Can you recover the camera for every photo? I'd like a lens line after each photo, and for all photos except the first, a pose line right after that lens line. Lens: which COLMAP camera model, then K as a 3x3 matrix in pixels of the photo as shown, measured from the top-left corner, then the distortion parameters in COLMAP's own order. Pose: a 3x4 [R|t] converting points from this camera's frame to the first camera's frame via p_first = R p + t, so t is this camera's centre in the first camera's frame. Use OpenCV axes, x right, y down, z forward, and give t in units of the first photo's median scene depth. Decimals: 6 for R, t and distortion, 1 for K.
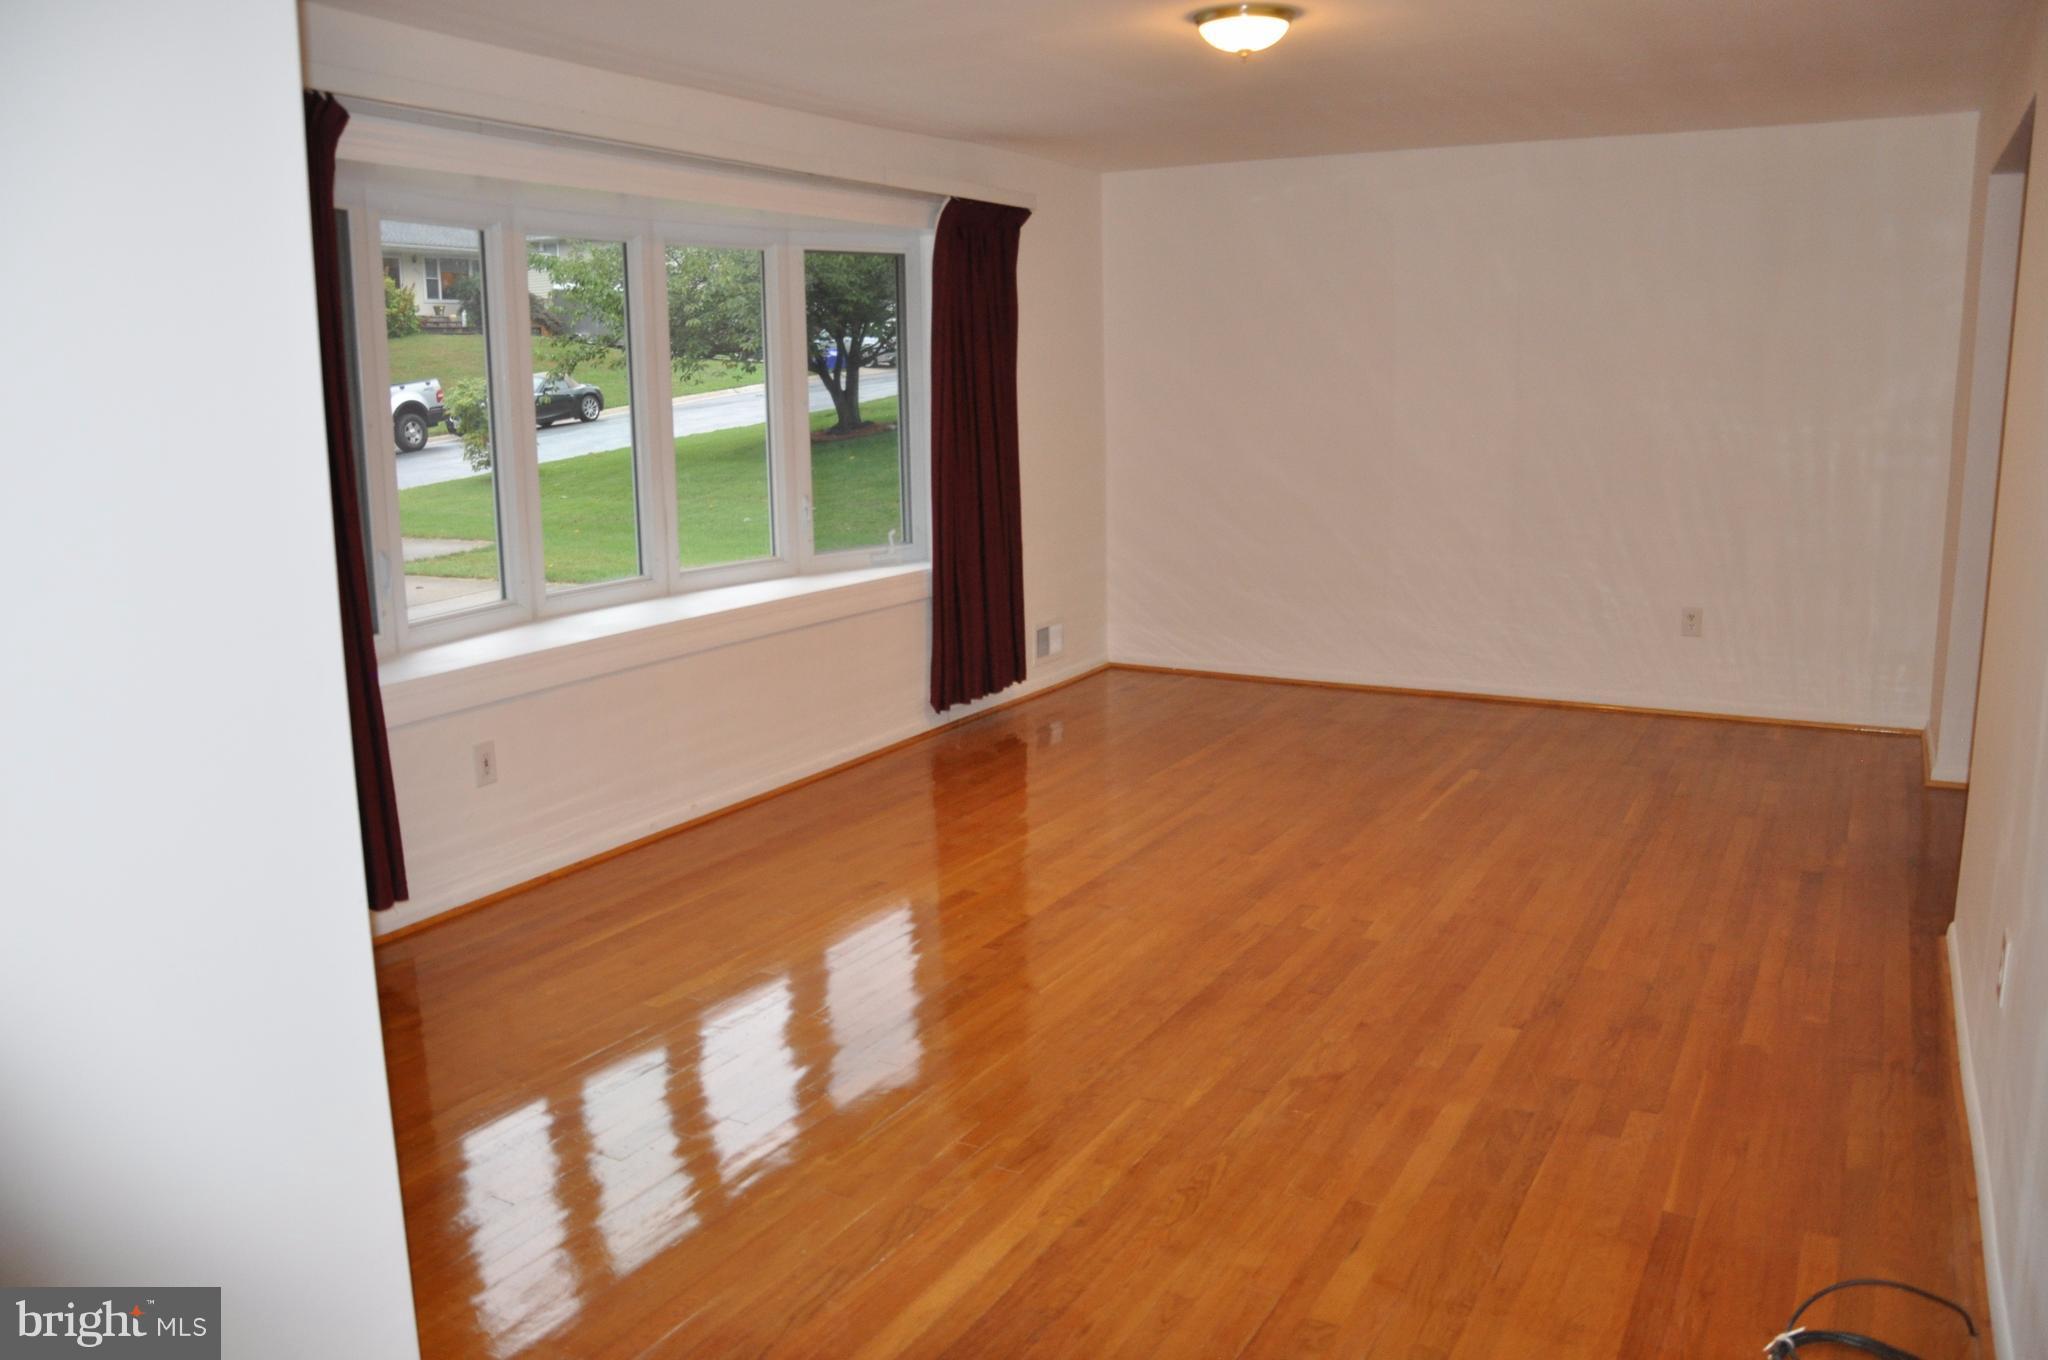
lens RADIAL K [[1571.4, 0, 1011.5], [0, 1571.4, 684.6], [0, 0, 1]] dist [-0.159510, 0.118220]
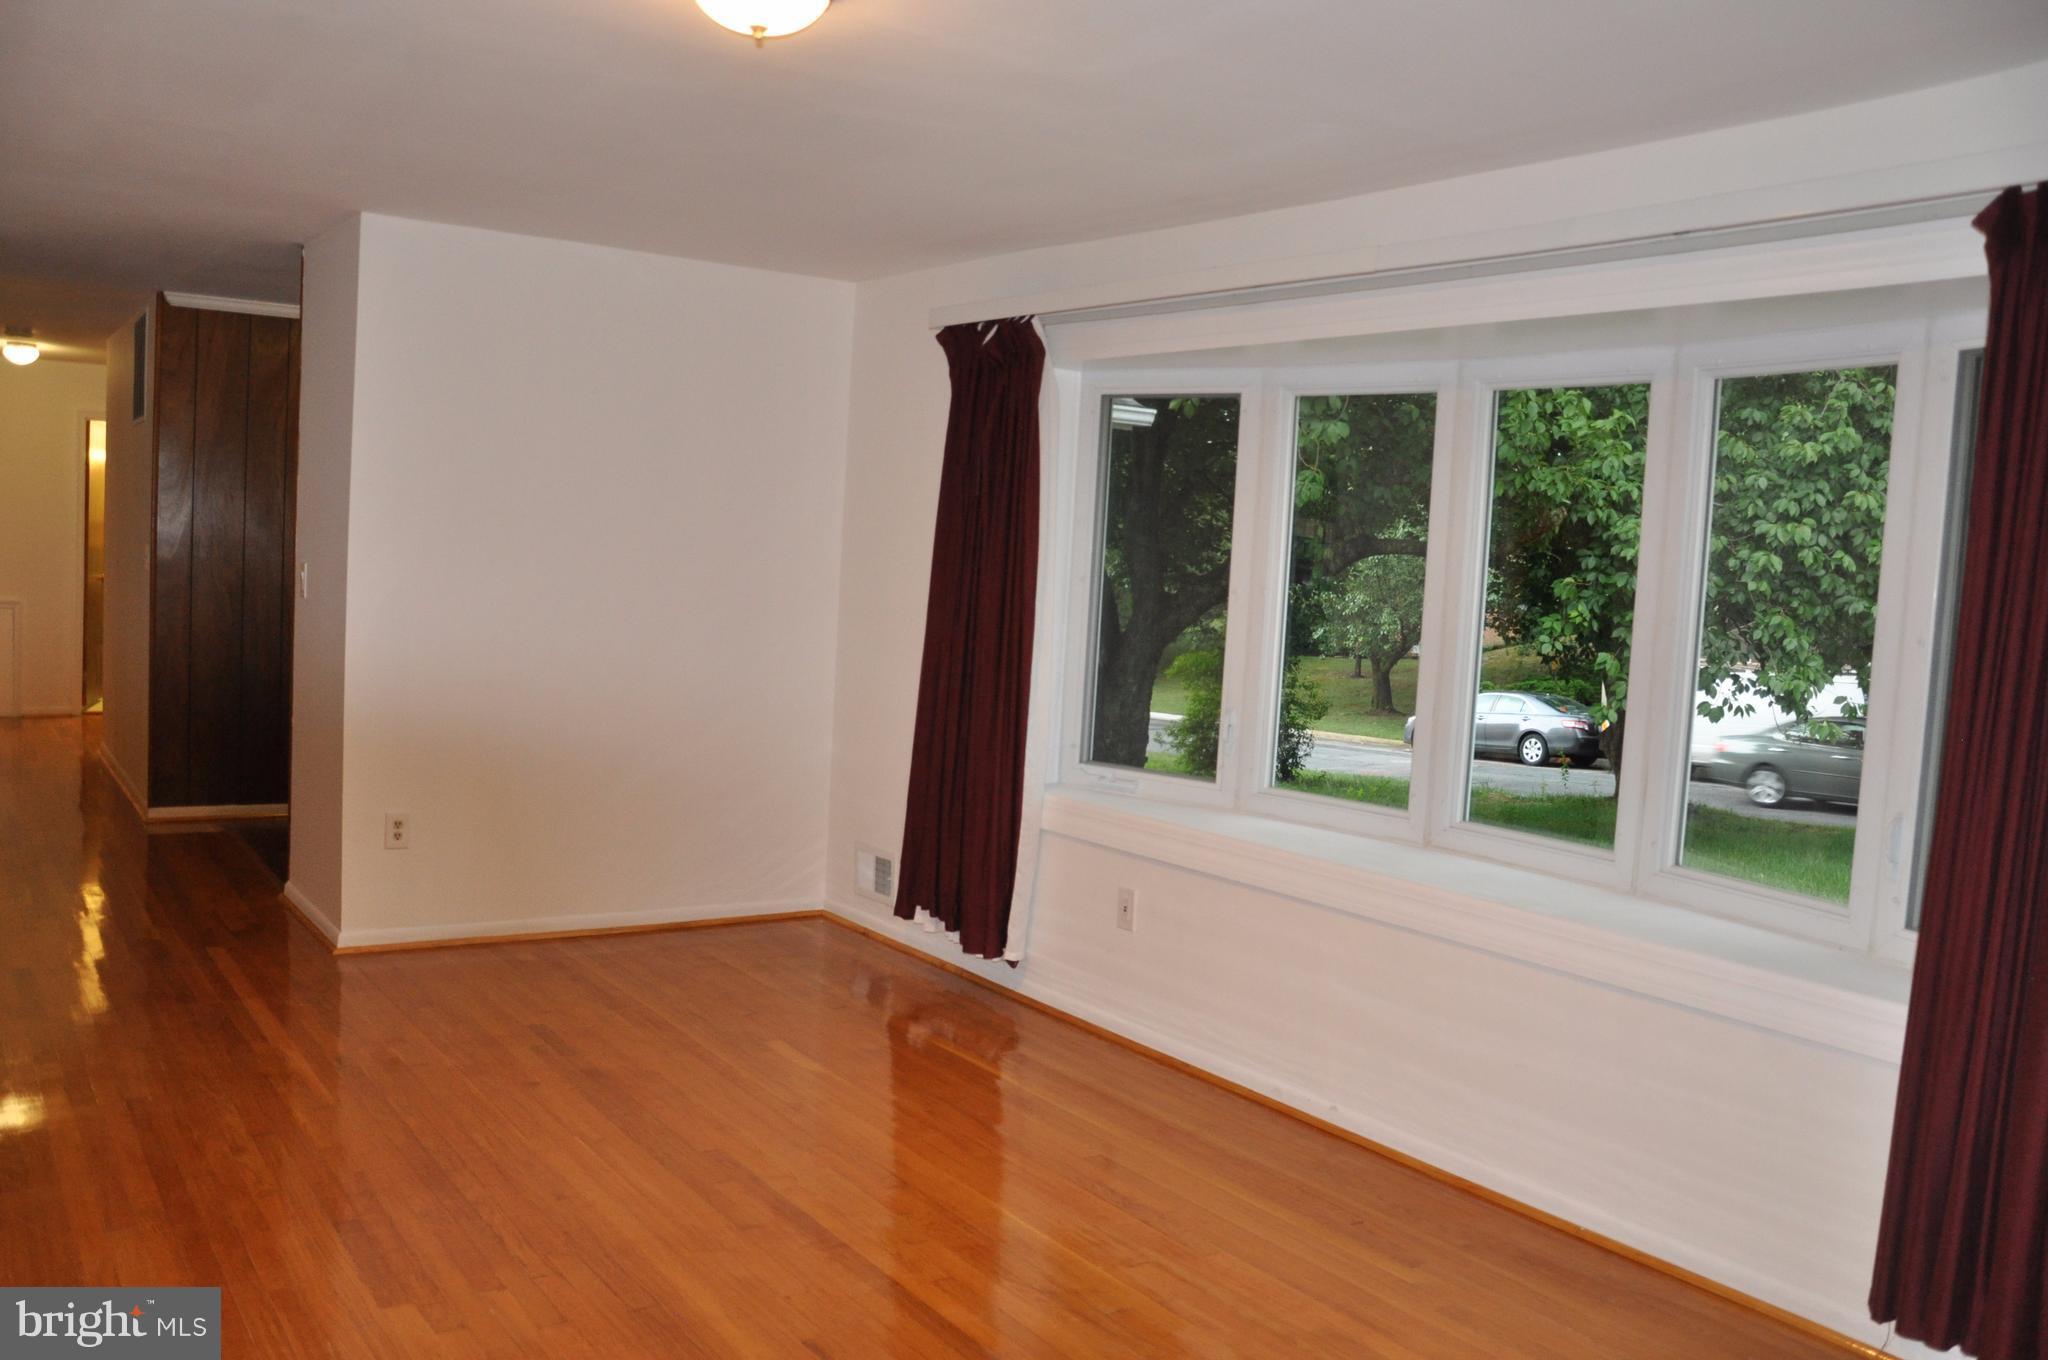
lens RADIAL K [[1571.4, 0, 1011.5], [0, 1571.4, 684.6], [0, 0, 1]] dist [-0.159510, 0.118220]
pose [[-0.409611, 0.067617, -0.909751, 0.611396], [-0.229150, 0.957649, 0.174350, -0.247264], [0.883012, 0.279885, -0.376769, 1.205475]]
